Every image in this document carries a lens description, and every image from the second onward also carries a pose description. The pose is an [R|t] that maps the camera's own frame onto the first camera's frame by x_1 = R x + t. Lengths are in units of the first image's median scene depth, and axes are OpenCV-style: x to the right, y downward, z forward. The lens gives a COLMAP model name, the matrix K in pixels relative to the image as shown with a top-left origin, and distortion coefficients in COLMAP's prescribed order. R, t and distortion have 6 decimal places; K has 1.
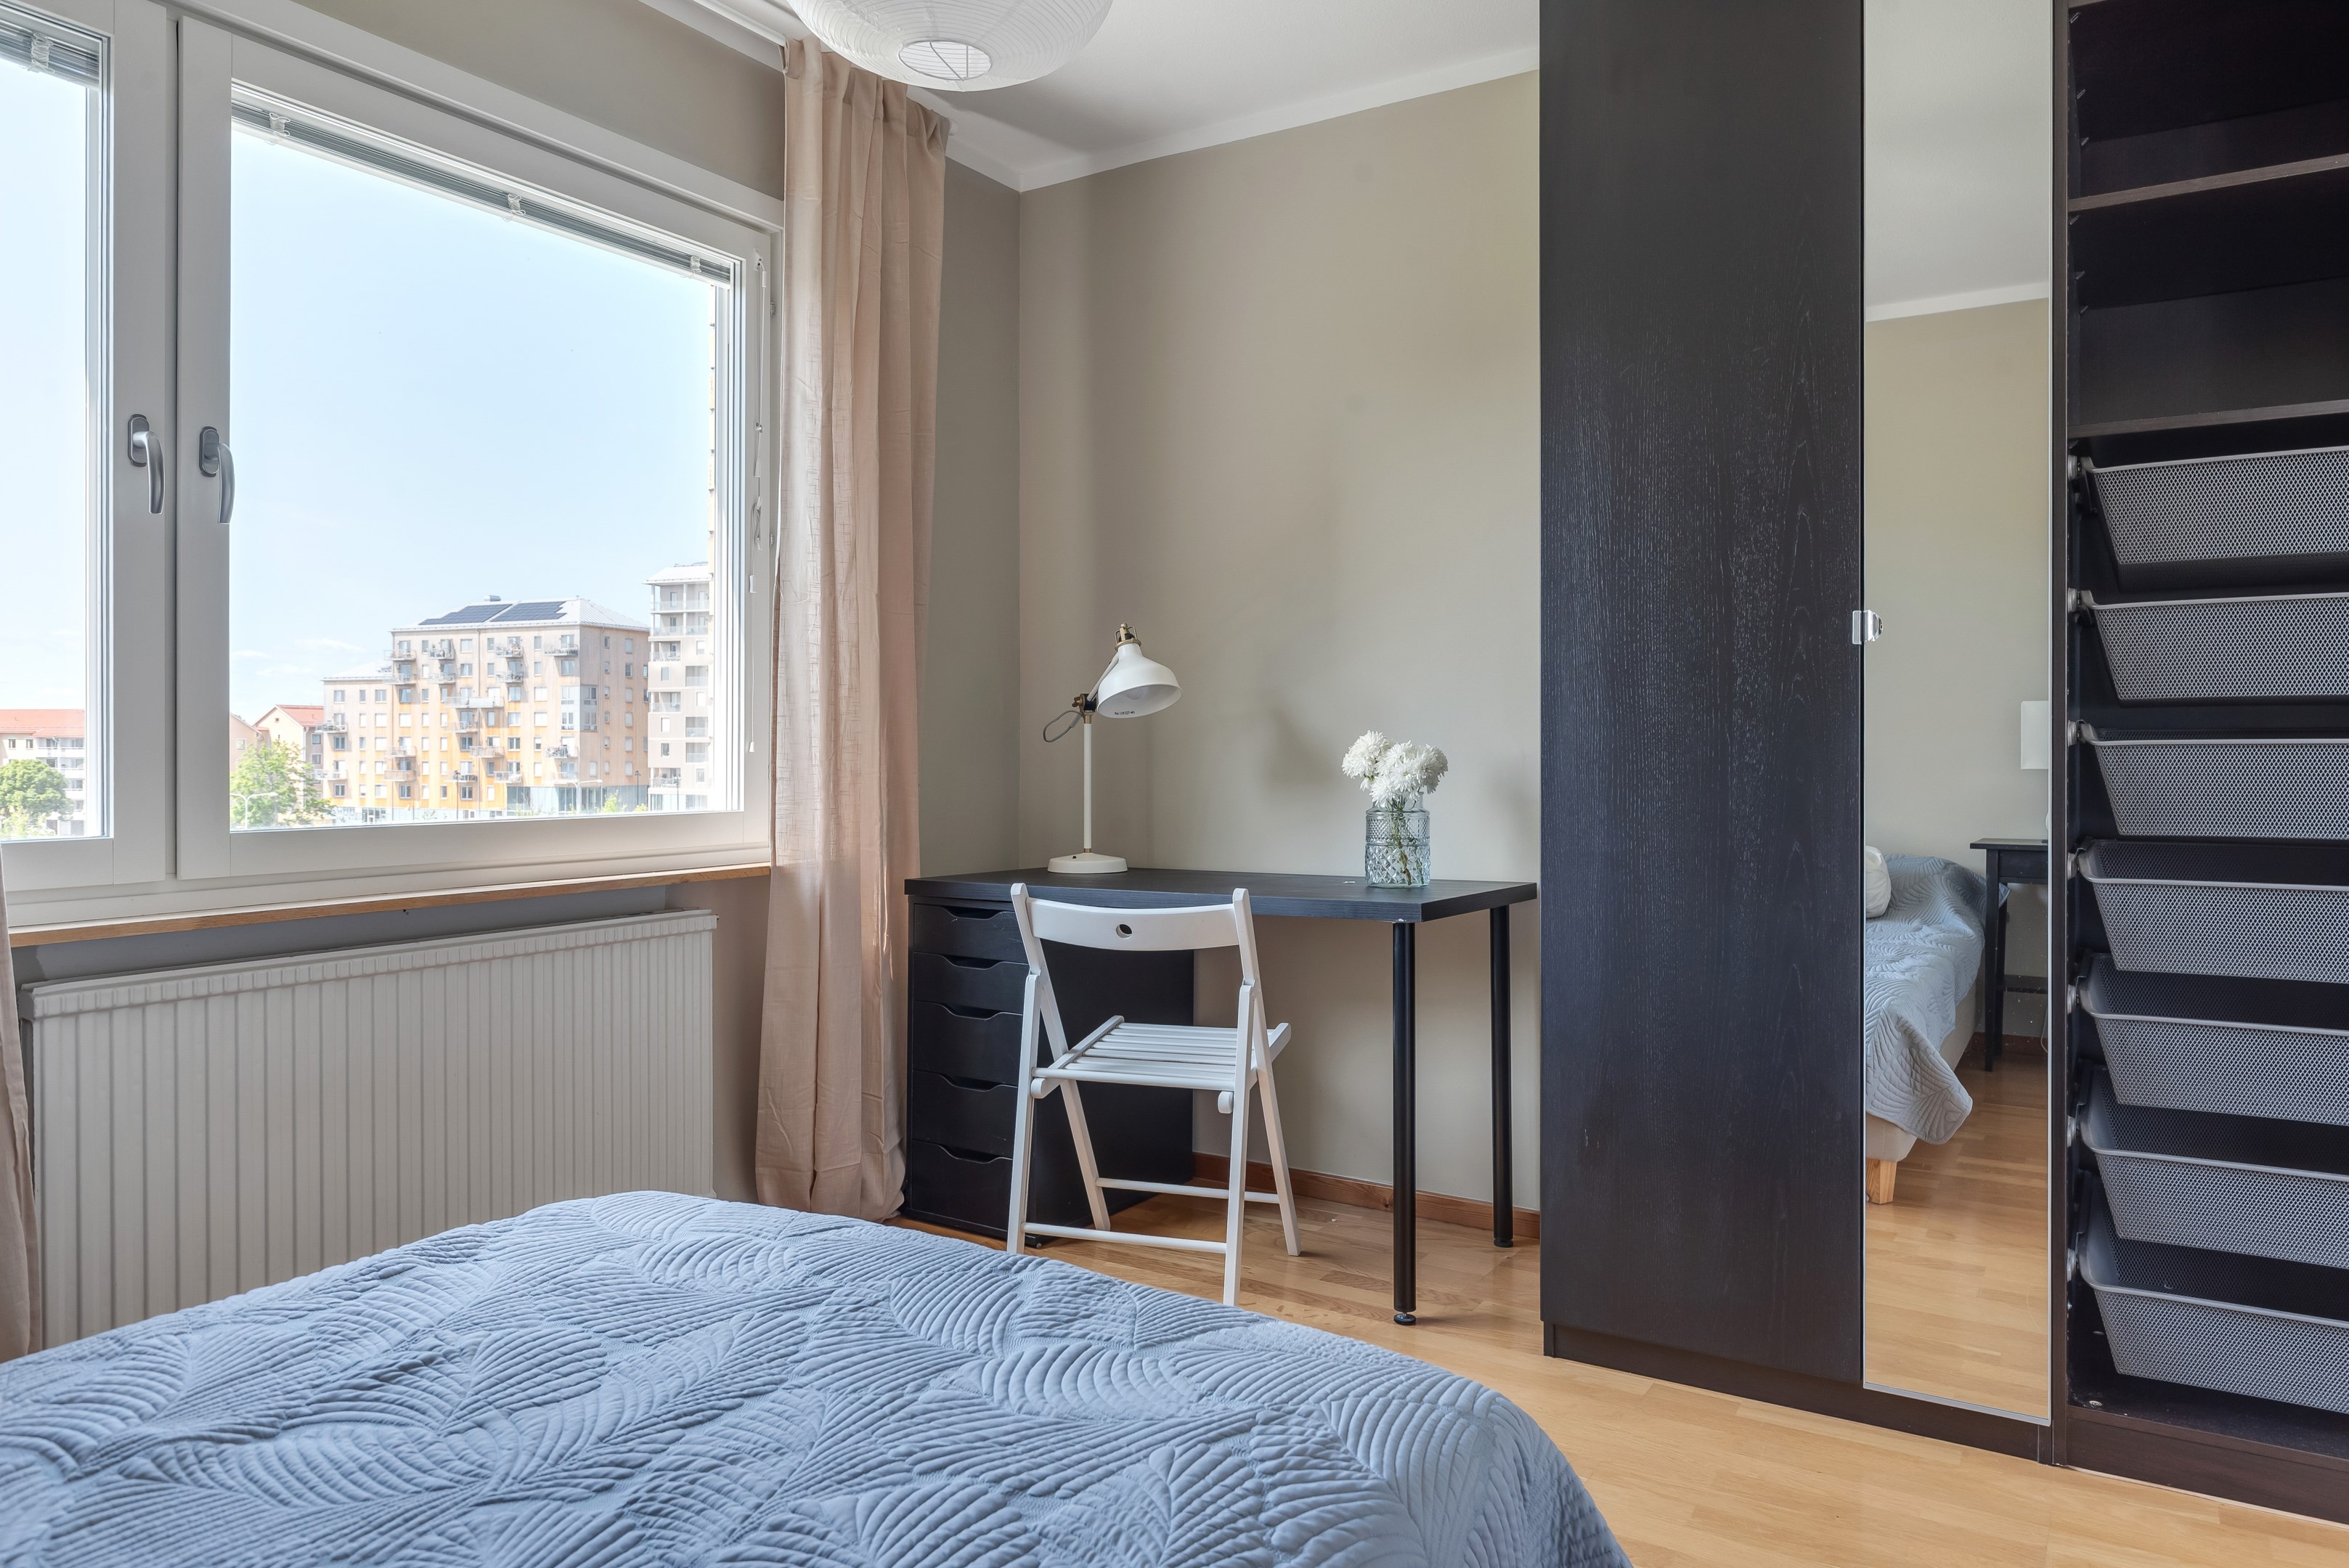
lens RADIAL K [[1520.7, 0, 1179.4], [0, 1520.7, 770.4], [0, 0, 1]] dist [0.011977, 0.001639]
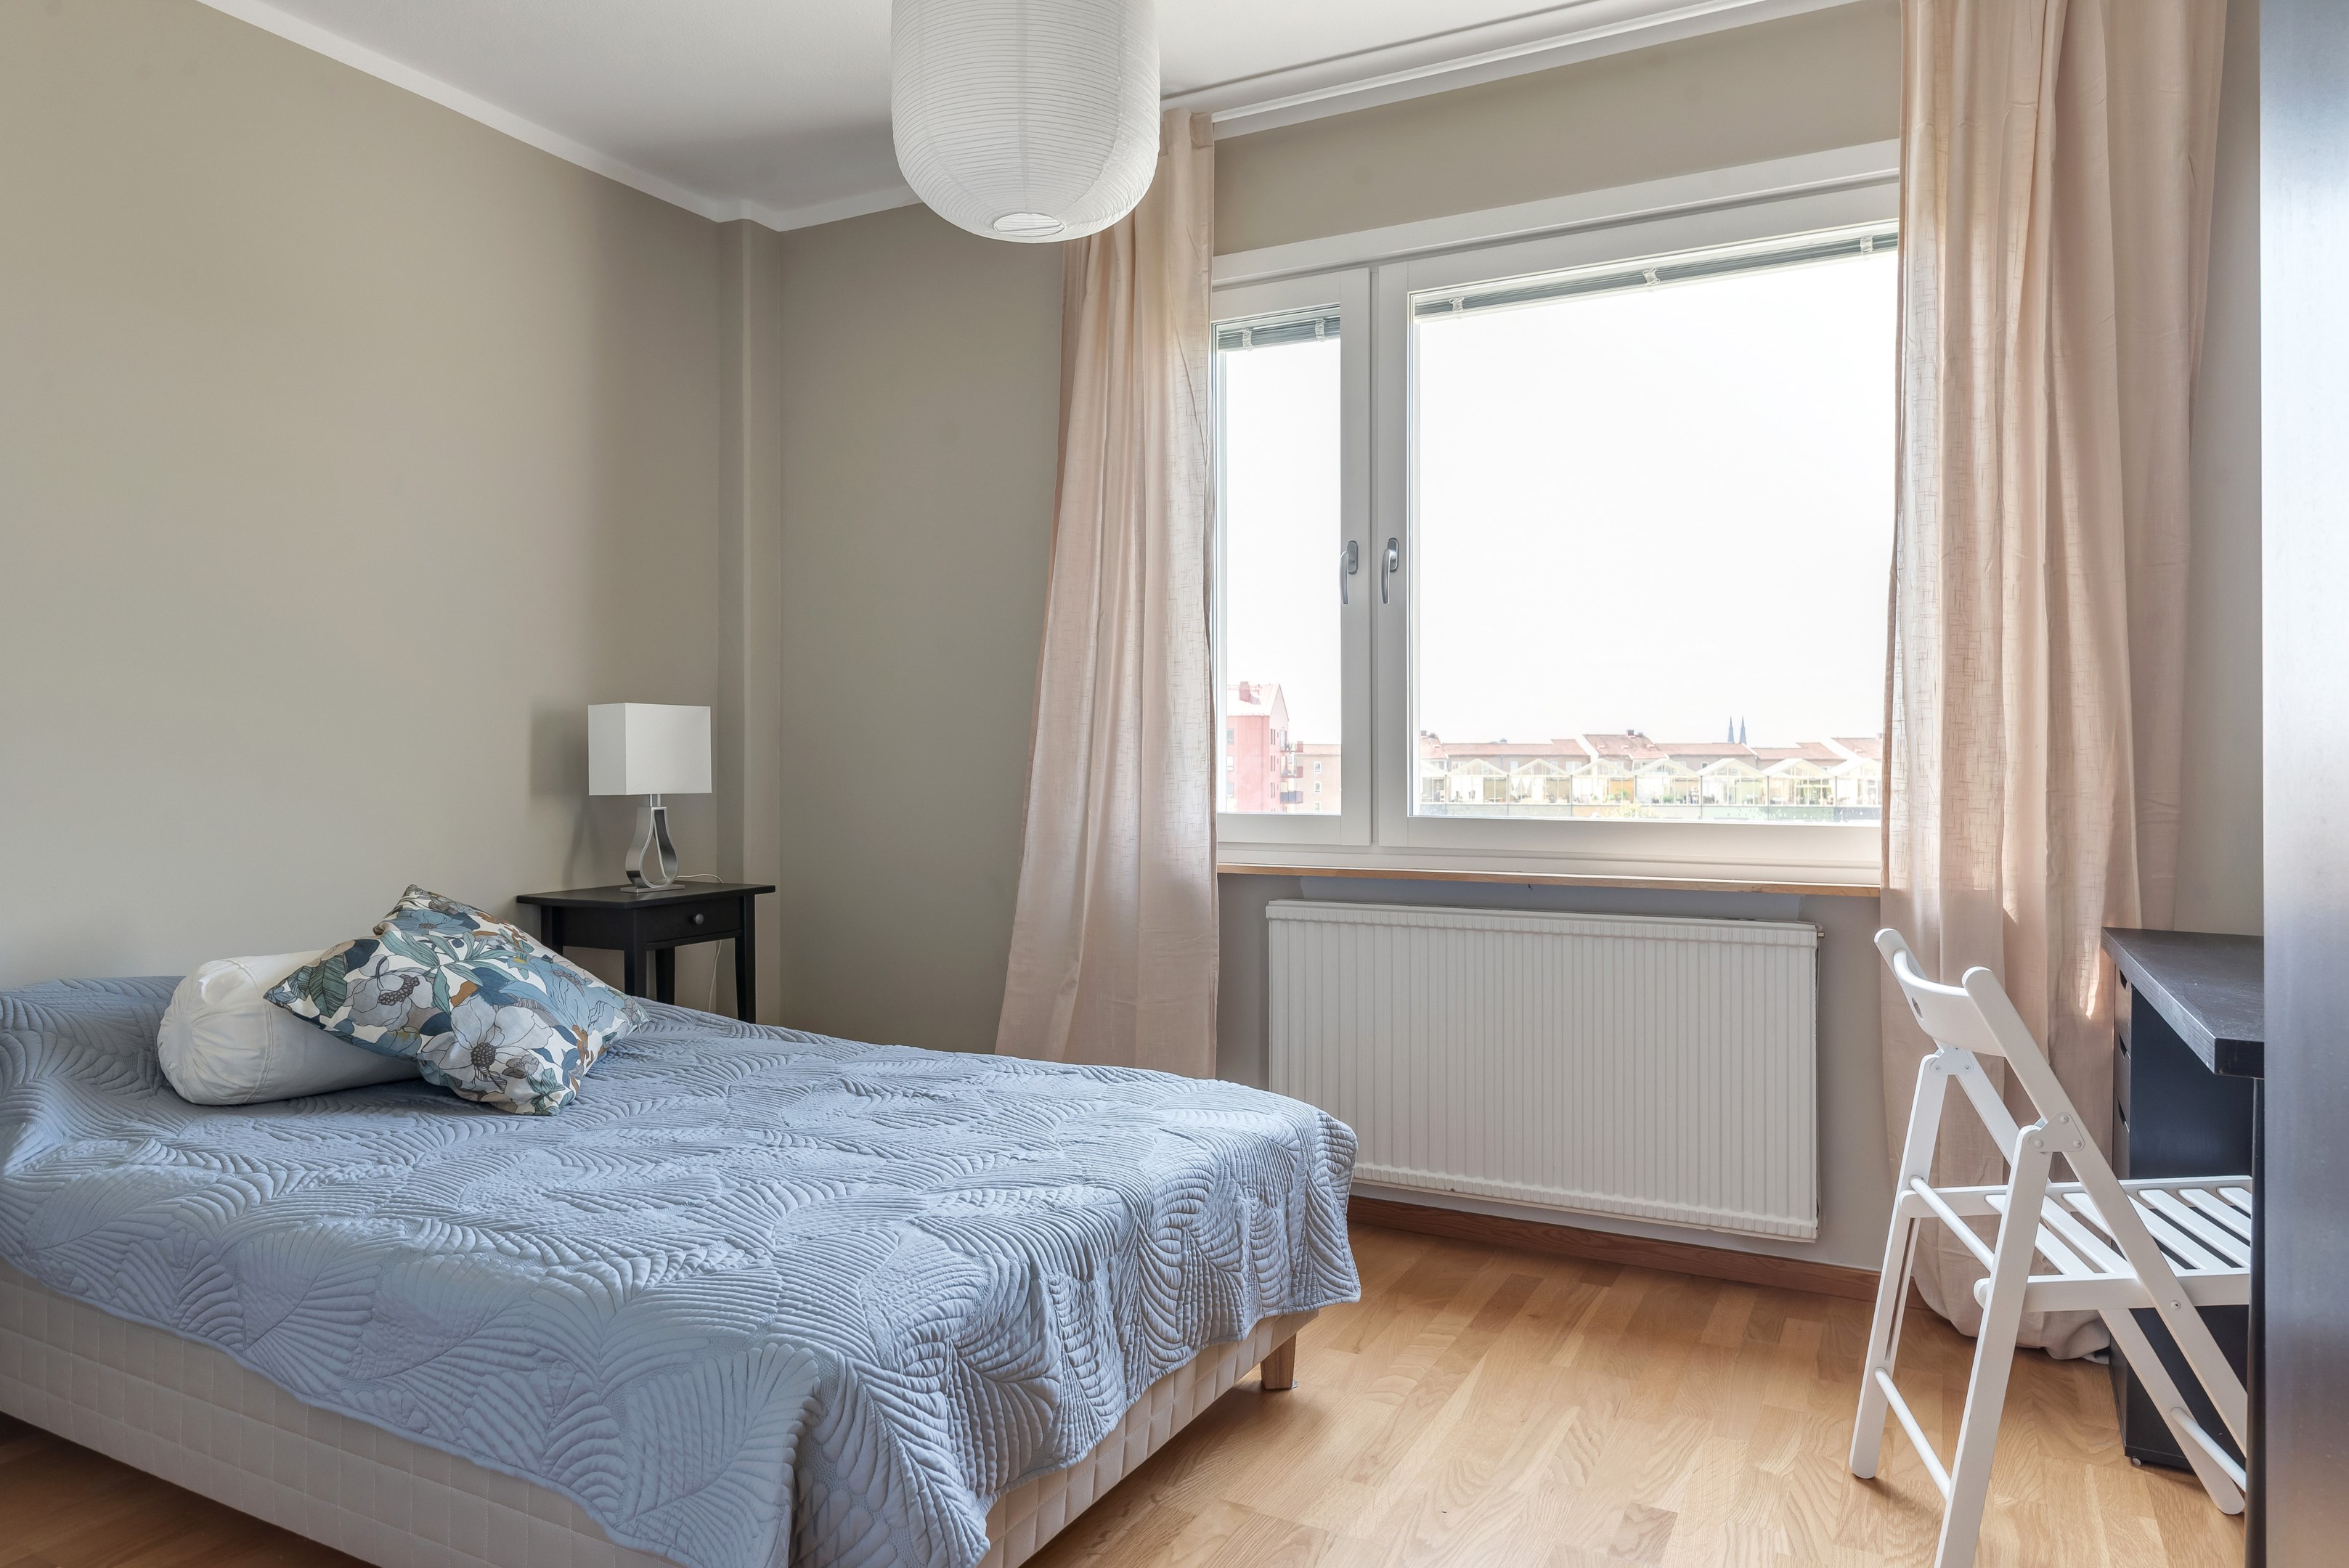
lens RADIAL K [[1520.7, 0, 1226.6], [0, 1520.7, 741.9], [0, 0, 1]] dist [0.011977, 0.001639]
pose [[0.087560, -0.013754, -0.996064, 0.775353], [-0.017978, 0.999720, -0.015385, -0.003190], [0.995997, 0.019254, 0.087288, 0.699472]]
